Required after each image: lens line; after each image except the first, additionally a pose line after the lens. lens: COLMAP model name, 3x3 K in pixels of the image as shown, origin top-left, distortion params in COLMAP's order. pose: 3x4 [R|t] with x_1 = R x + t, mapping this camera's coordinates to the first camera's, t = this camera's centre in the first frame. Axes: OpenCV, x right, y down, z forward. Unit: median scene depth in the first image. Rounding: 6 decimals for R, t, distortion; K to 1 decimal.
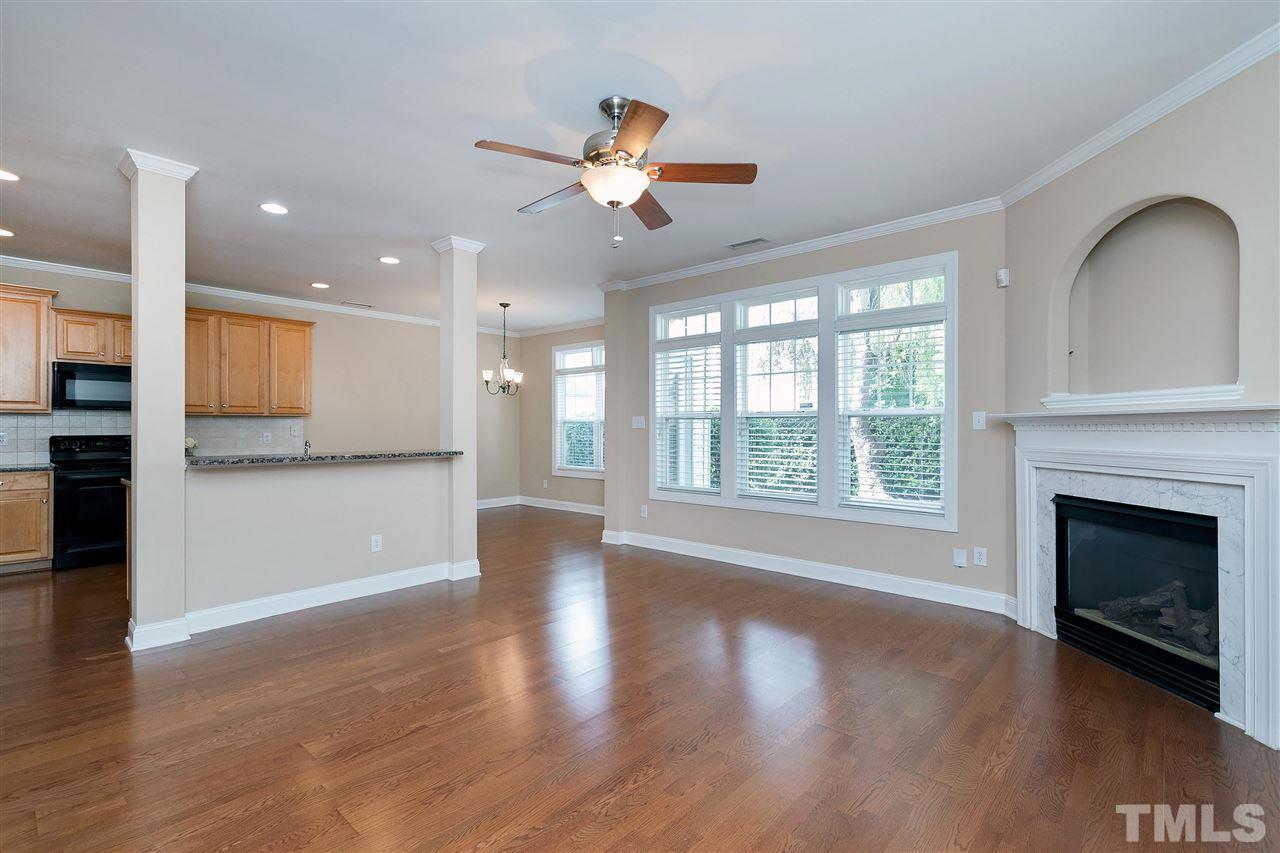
lens RADIAL K [[602.4, 0, 652.9], [0, 602.4, 426.5], [0, 0, 1]] dist [0.016016, -0.002484]
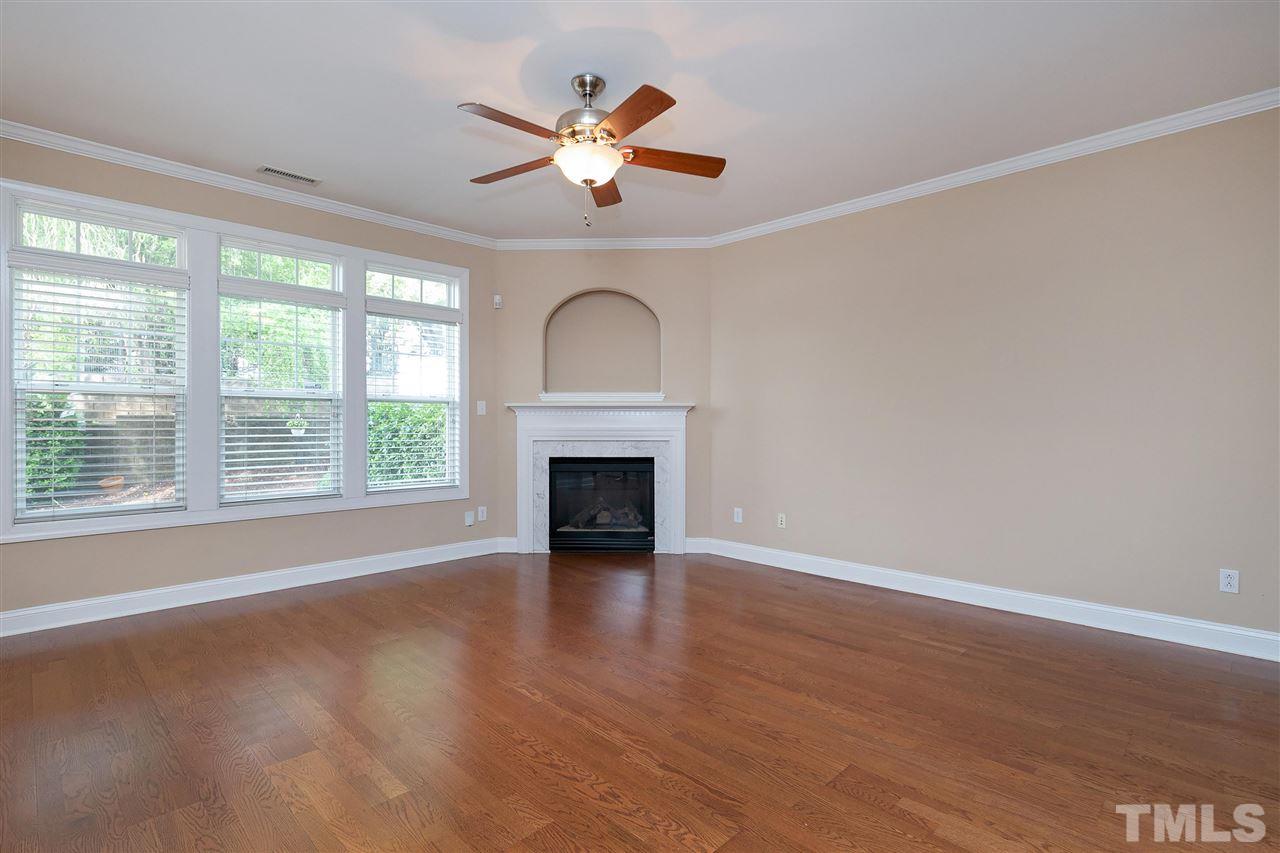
lens RADIAL K [[620.9, 0, 634.6], [0, 620.9, 423.0], [0, 0, 1]] dist [0.002105, 0.000388]
pose [[0.054550, -0.007513, 0.998483, -0.756181], [-0.004095, 0.999962, 0.007747, 0.011029], [-0.998503, -0.004512, 0.054517, 0.610180]]
